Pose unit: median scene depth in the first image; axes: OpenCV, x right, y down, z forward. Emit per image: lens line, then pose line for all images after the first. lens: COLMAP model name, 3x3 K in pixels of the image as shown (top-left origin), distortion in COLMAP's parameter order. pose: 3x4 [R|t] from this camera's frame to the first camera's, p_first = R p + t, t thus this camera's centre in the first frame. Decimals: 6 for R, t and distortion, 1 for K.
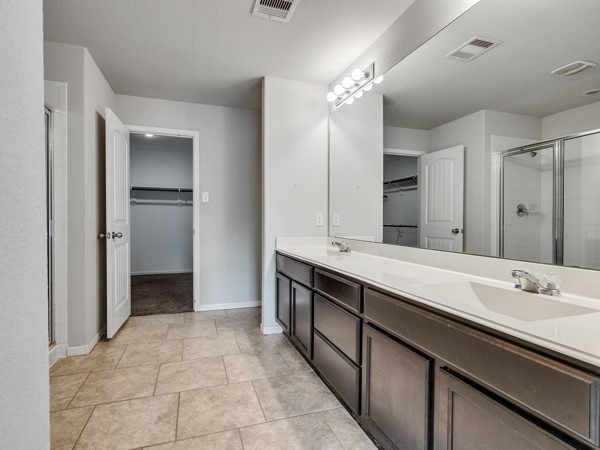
lens RADIAL K [[306.4, 0, 294.2], [0, 306.4, 224.1], [0, 0, 1]] dist [-0.003553, 0.003293]
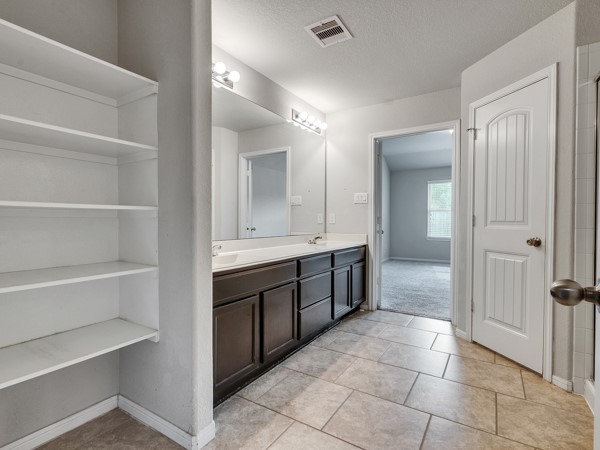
lens RADIAL K [[306.4, 0, 294.2], [0, 306.4, 224.1], [0, 0, 1]] dist [-0.003553, 0.003293]
pose [[-0.620754, -0.024135, 0.783634, -0.697083], [0.002513, 0.999460, 0.032773, -0.026115], [-0.784001, 0.022313, -0.620358, 1.438992]]
